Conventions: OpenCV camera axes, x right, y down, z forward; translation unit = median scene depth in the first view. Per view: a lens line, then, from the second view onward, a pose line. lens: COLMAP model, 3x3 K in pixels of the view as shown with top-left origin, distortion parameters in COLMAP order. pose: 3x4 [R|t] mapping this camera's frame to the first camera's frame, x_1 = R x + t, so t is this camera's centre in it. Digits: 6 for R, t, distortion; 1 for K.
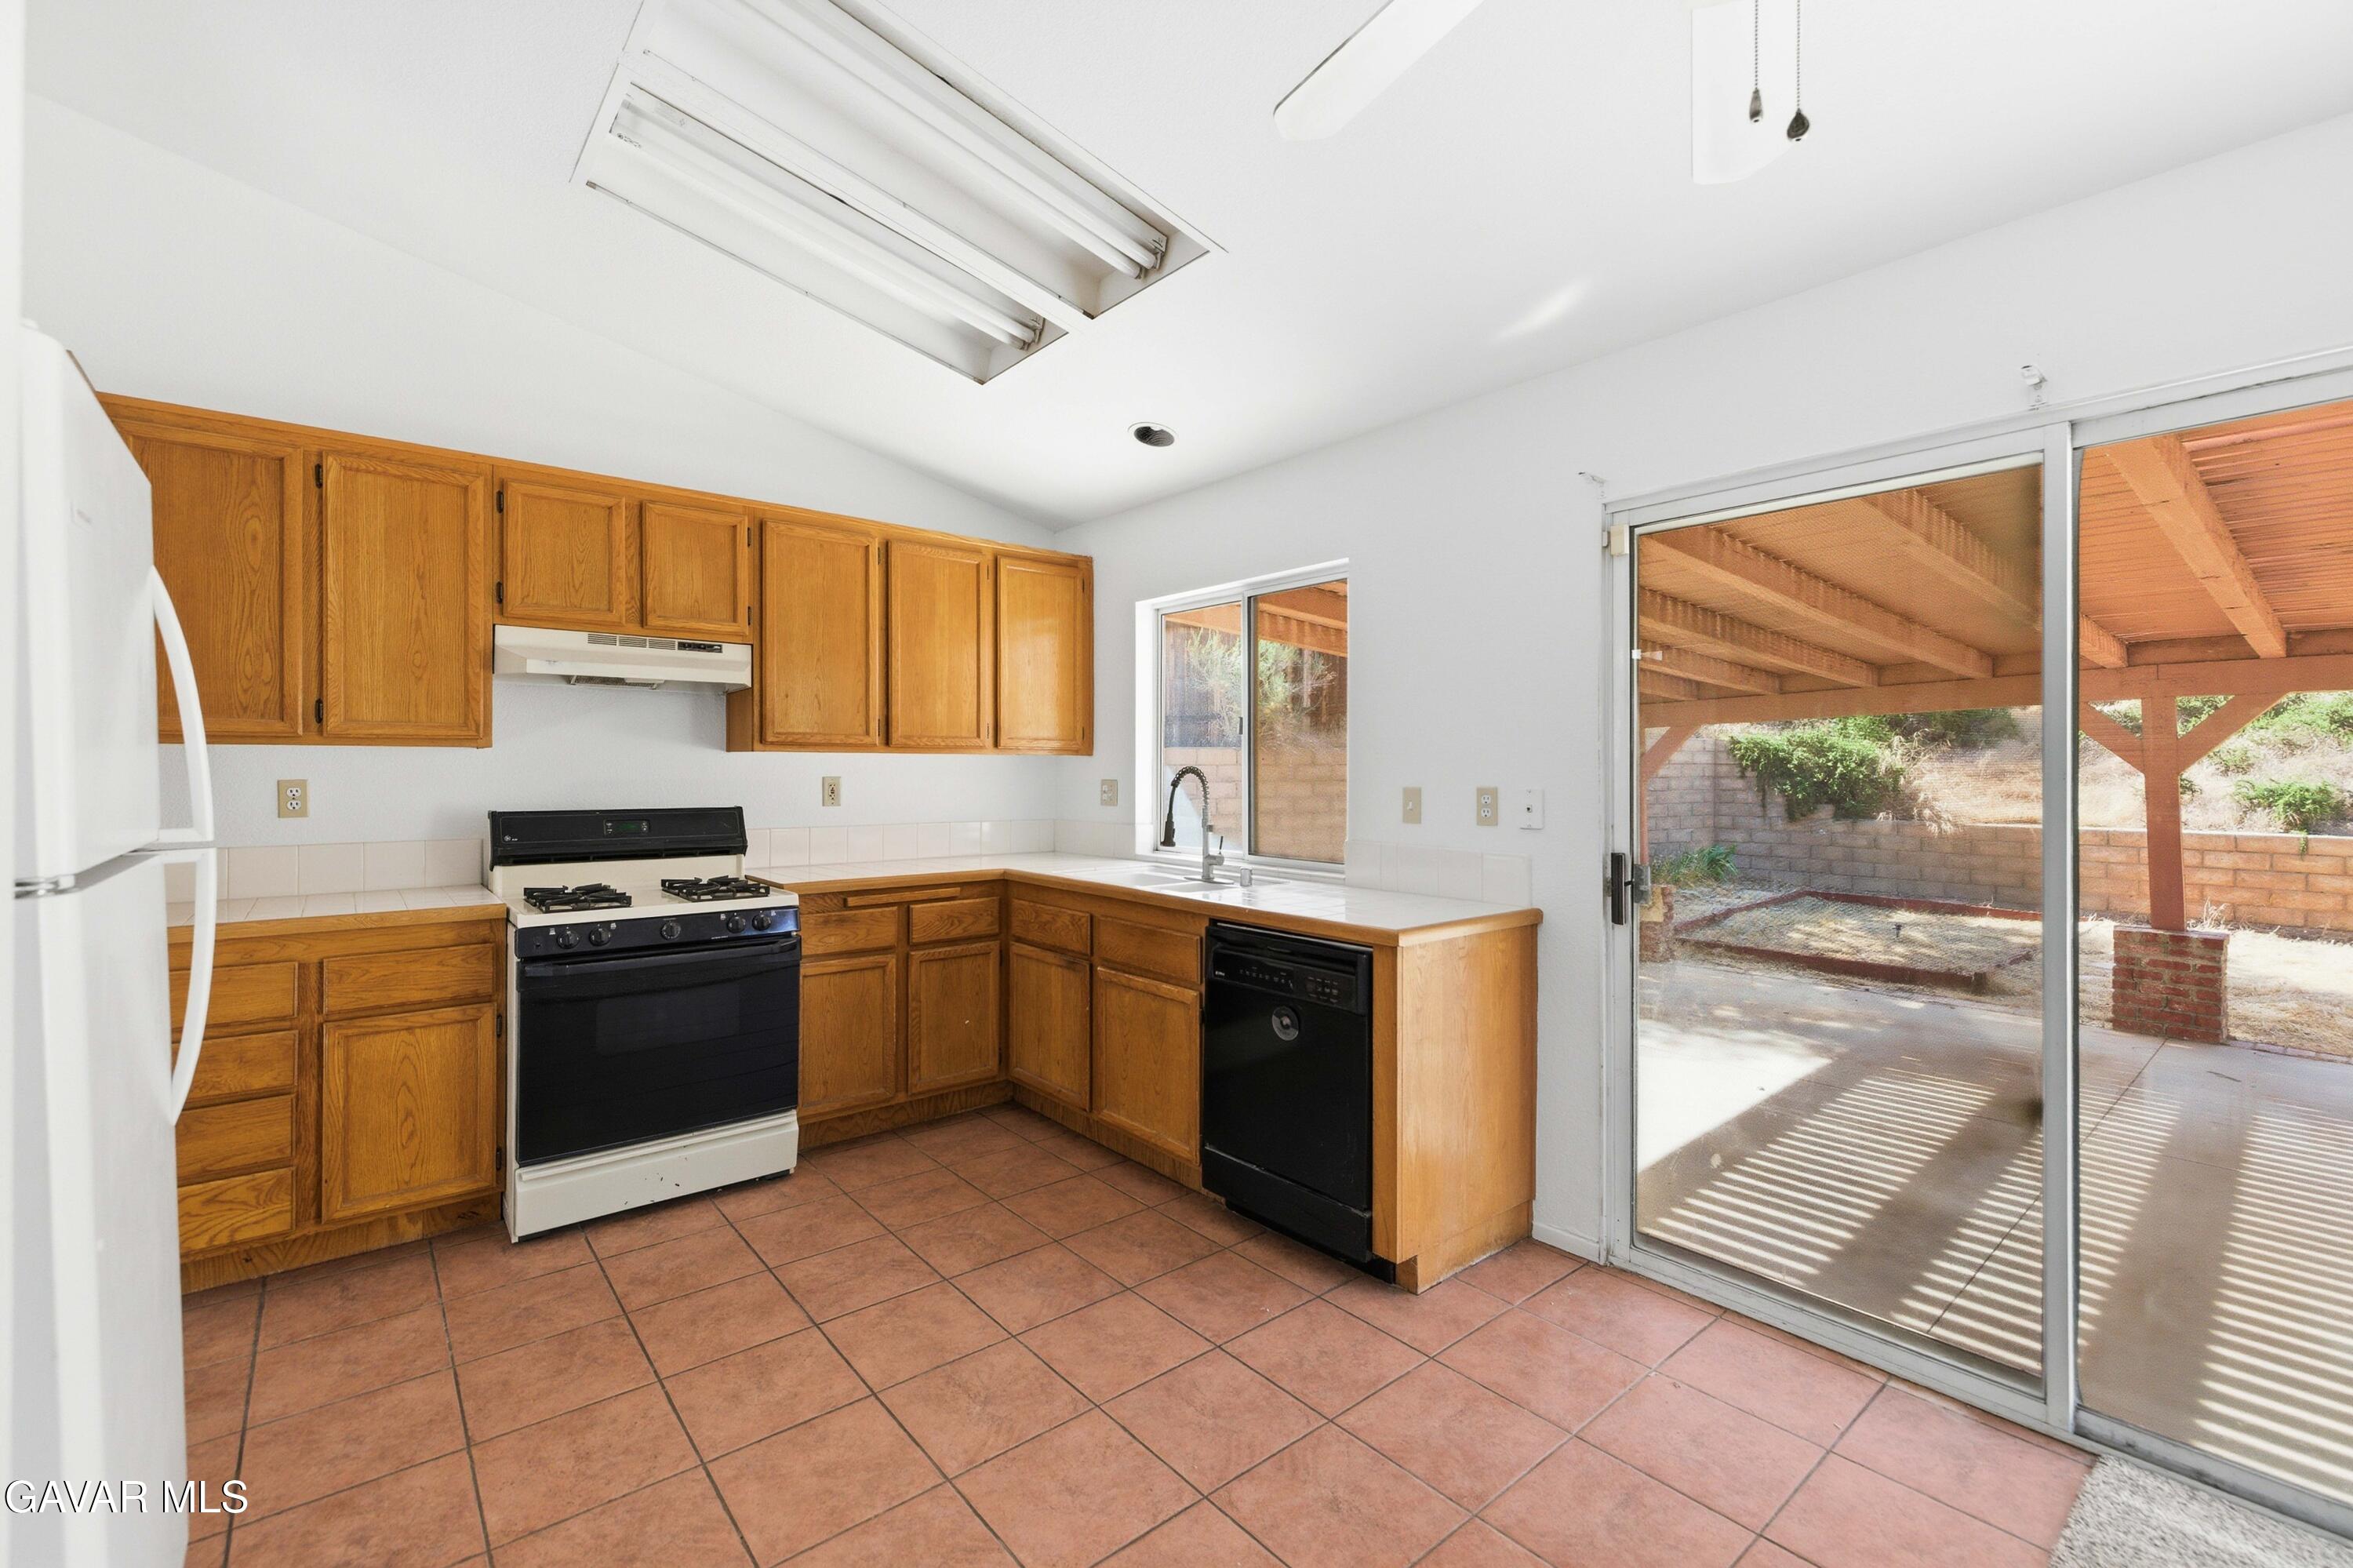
lens RADIAL K [[1005.6, 0, 1174.8], [0, 1005.6, 771.4], [0, 0, 1]] dist [0.003521, -0.000201]
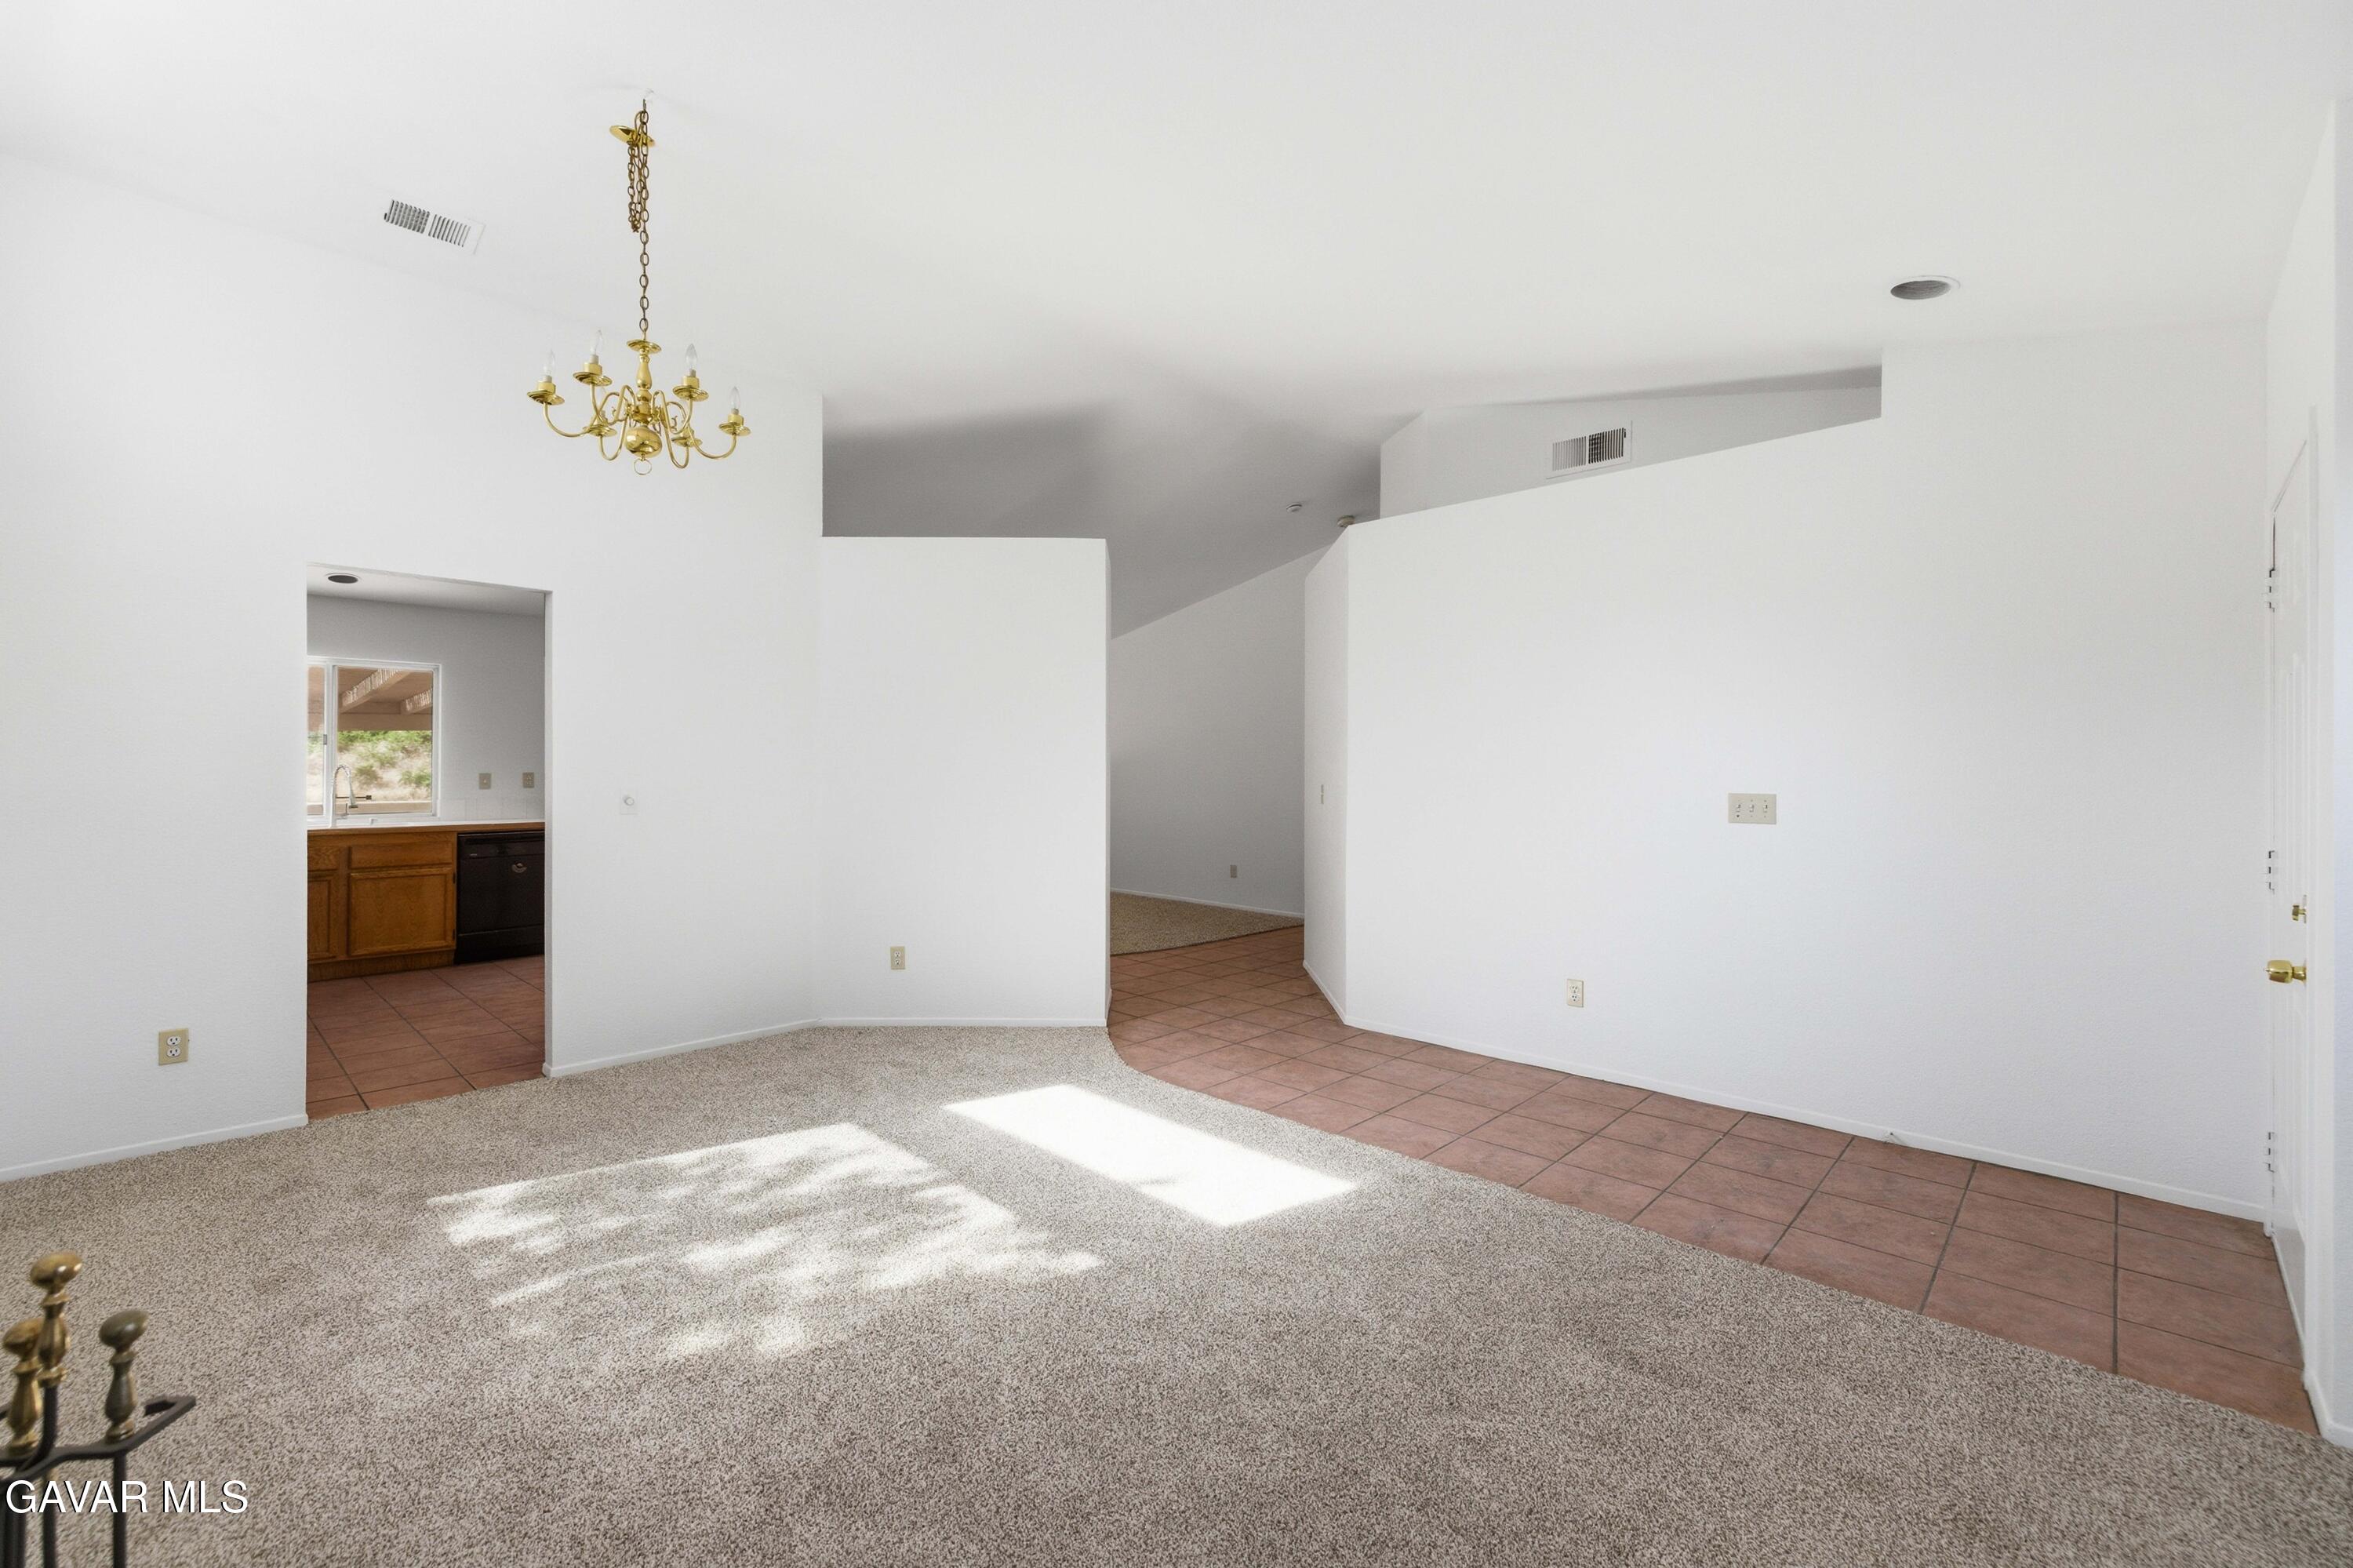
lens RADIAL K [[968.9, 0, 1176.8], [0, 968.9, 764.3], [0, 0, 1]] dist [-0.000002, -0.000341]
pose [[-0.116057, 0.000995, 0.993242, -1.942743], [0.000211, 1.000000, -0.000977, -0.002851], [-0.993243, 0.000096, -0.116057, -0.288090]]
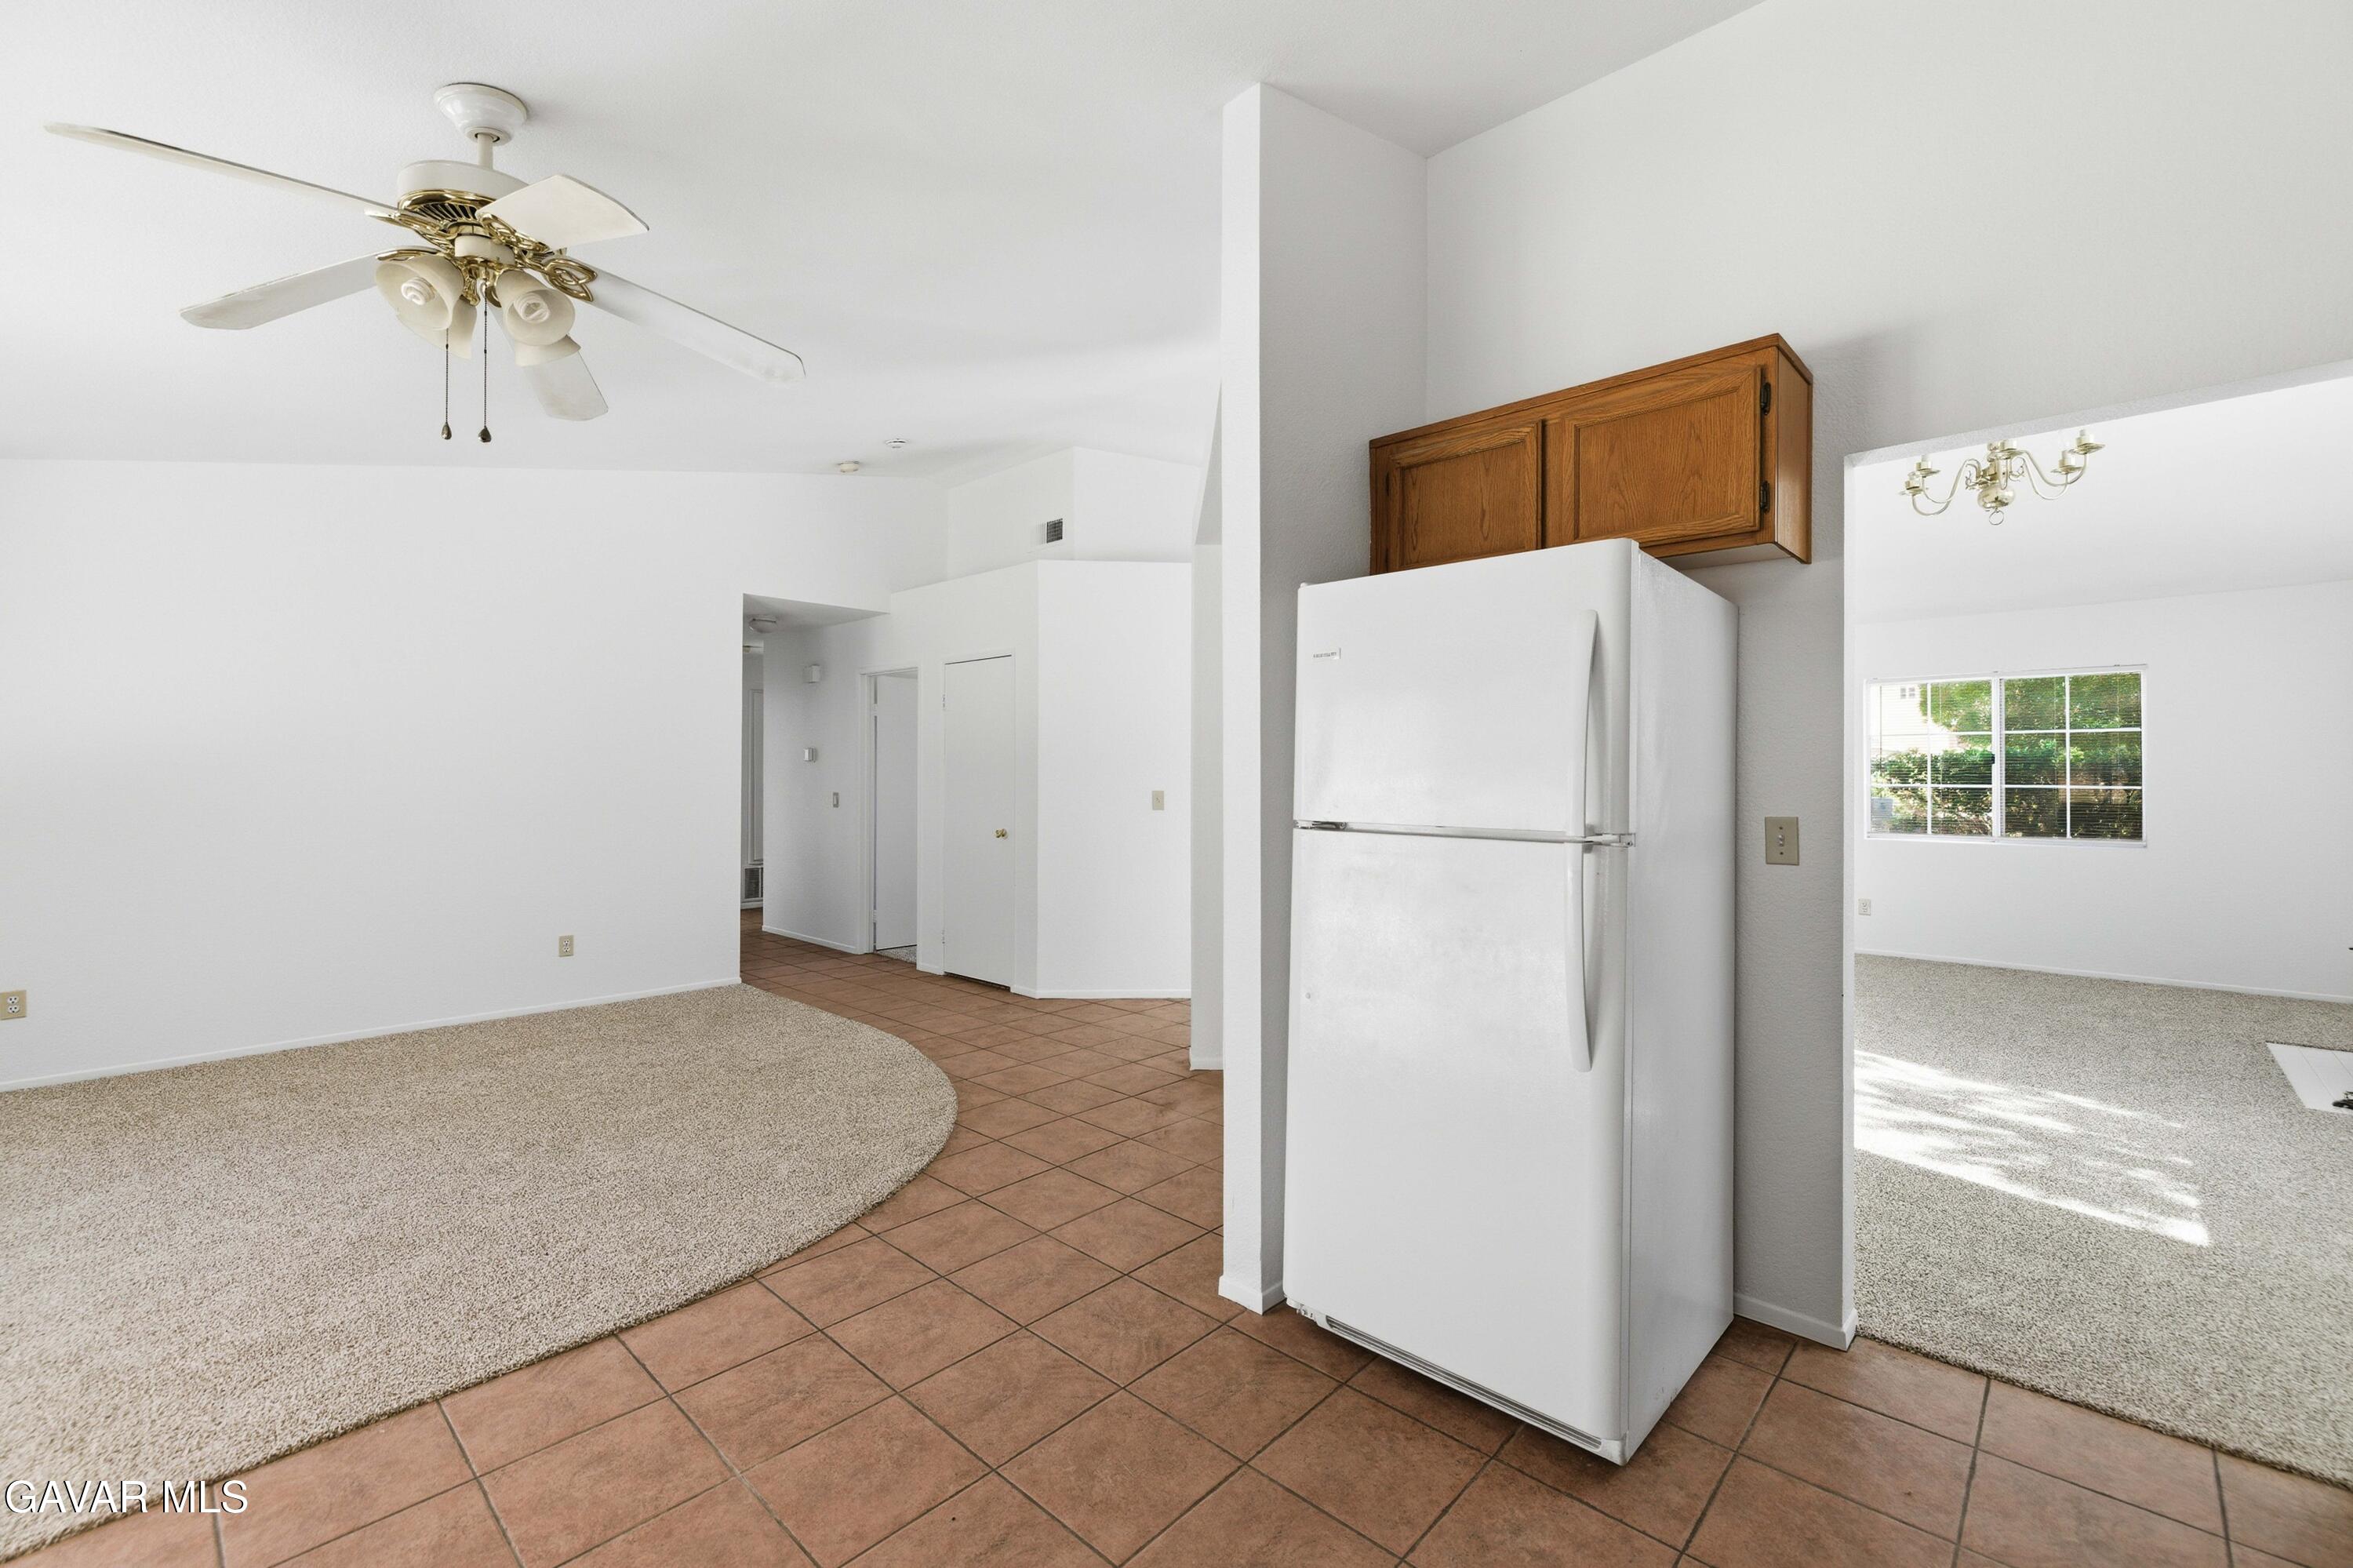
lens RADIAL K [[988.1, 0, 1174.7], [0, 988.1, 772.3], [0, 0, 1]] dist [0.001447, -0.000291]
pose [[-0.992279, -0.004684, -0.123940, -0.160148], [-0.004840, 0.999988, 0.000961, -0.002527], [0.123934, 0.001553, -0.992289, 0.934547]]
